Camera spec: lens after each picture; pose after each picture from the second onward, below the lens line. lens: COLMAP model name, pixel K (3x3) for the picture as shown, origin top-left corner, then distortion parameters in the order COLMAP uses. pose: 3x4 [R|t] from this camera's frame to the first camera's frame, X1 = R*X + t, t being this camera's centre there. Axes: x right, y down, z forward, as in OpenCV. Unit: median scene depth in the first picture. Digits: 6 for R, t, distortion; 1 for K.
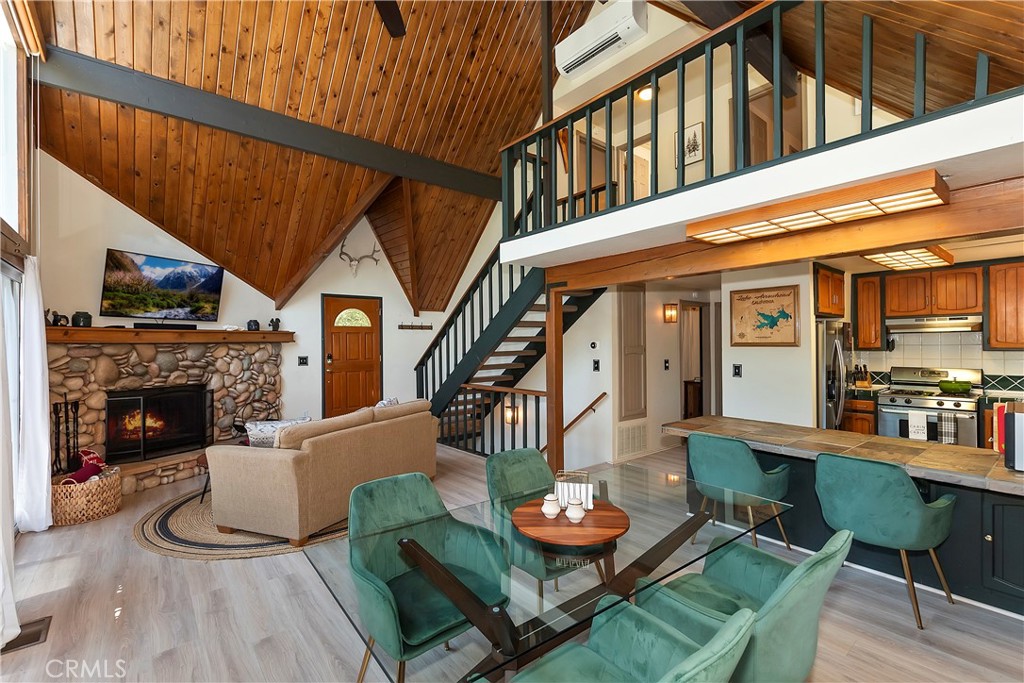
lens RADIAL K [[447.5, 0, 503.2], [0, 447.5, 344.7], [0, 0, 1]] dist [0.004733, -0.005937]
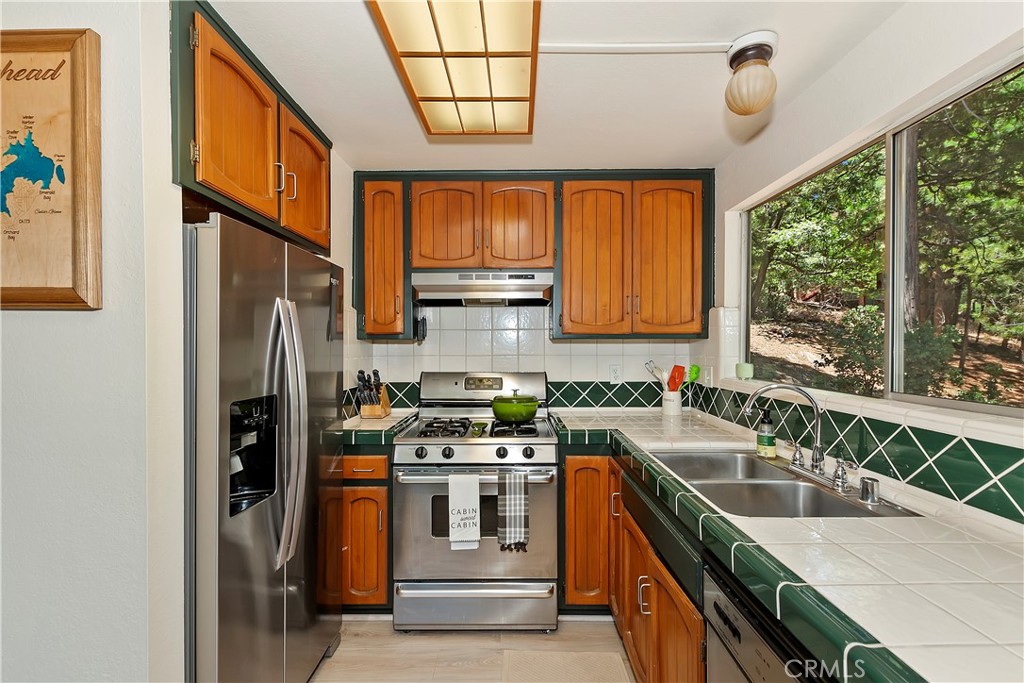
lens RADIAL K [[447.5, 0, 515.3], [0, 447.5, 347.8], [0, 0, 1]] dist [0.004733, -0.005937]
pose [[0.619625, 0.001208, 0.784897, 0.548723], [-0.006297, 0.999974, 0.003432, 0.020282], [-0.784873, -0.007069, 0.619616, 0.617492]]
